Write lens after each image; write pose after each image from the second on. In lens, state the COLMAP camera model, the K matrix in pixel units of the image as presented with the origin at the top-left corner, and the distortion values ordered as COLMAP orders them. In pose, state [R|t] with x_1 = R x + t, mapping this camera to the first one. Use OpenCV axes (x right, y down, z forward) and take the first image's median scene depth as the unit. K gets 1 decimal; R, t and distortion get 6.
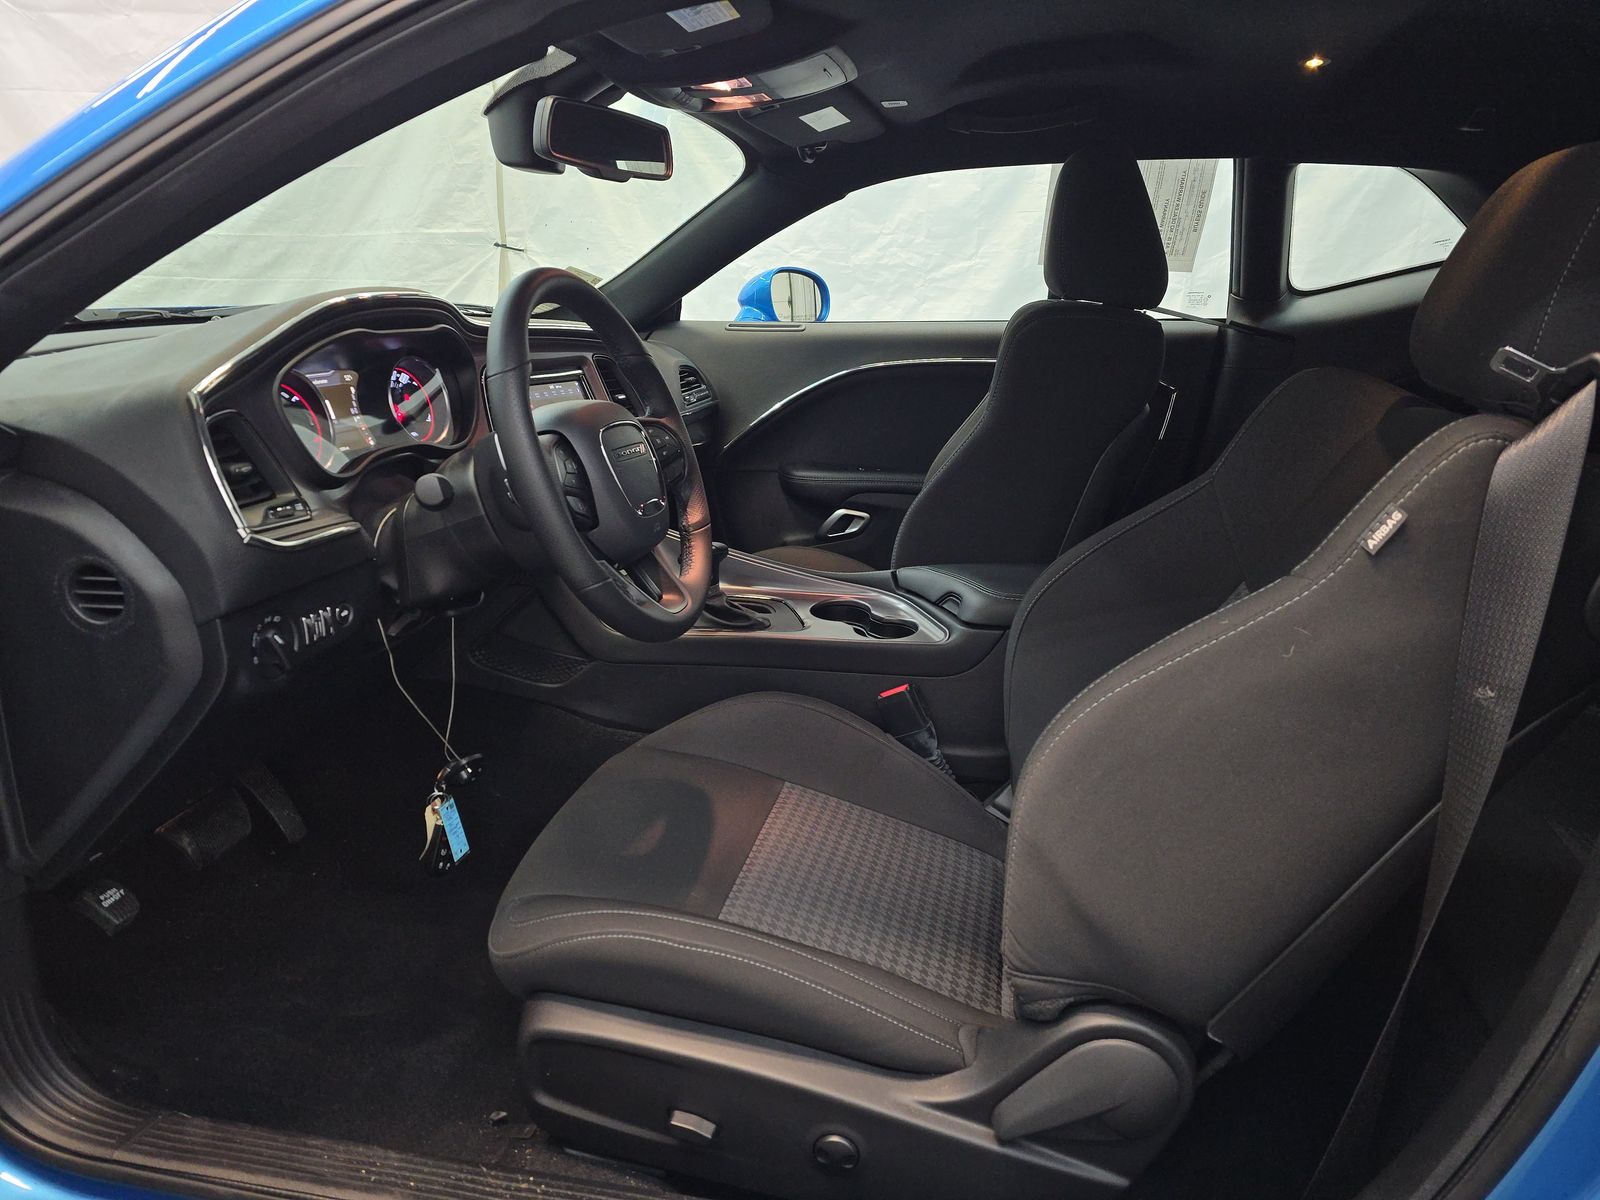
lens RADIAL K [[1090.2, 0, 800.0], [0, 1090.2, 600.0], [0, 0, 1]] dist [0.057487, -0.063796]
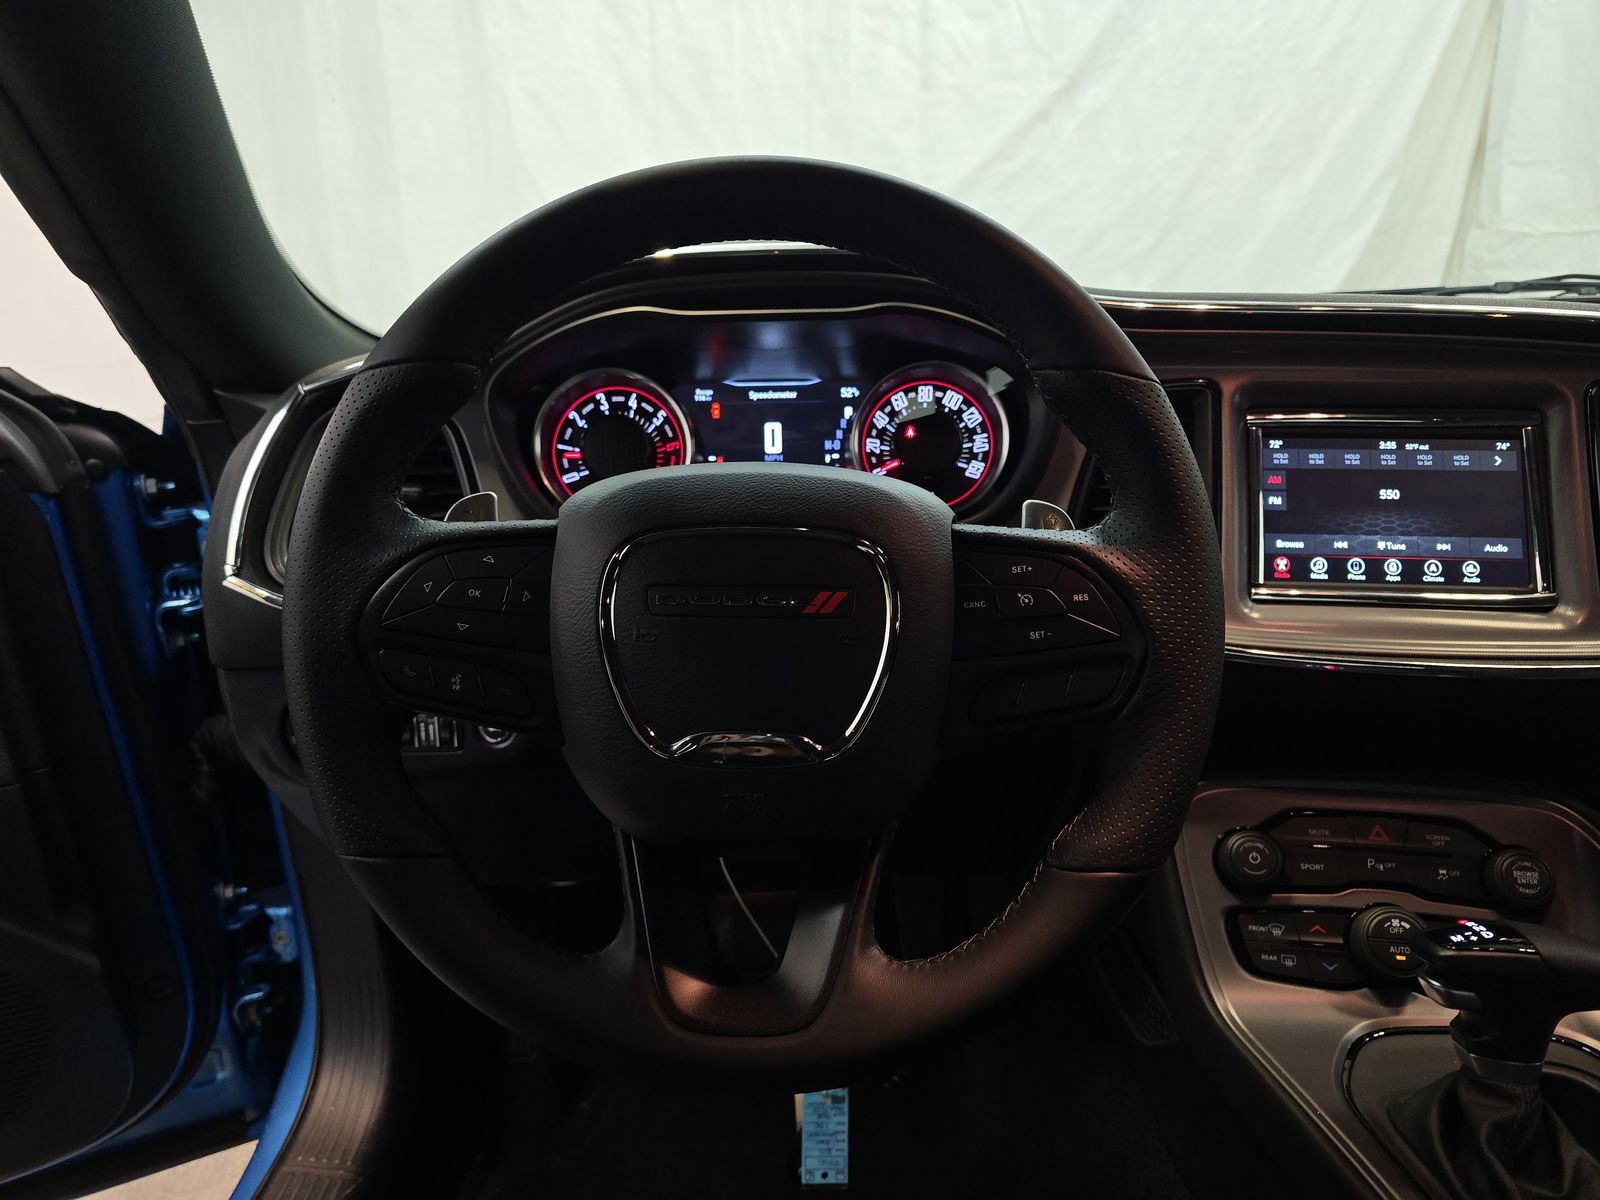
lens RADIAL K [[1090.2, 0, 800.0], [0, 1090.2, 600.0], [0, 0, 1]] dist [0.057487, -0.063796]
pose [[0.213360, 0.230188, -0.949469, 0.102399], [-0.249829, 0.952390, 0.174756, -0.093768], [0.944491, 0.199919, 0.260709, 0.407656]]
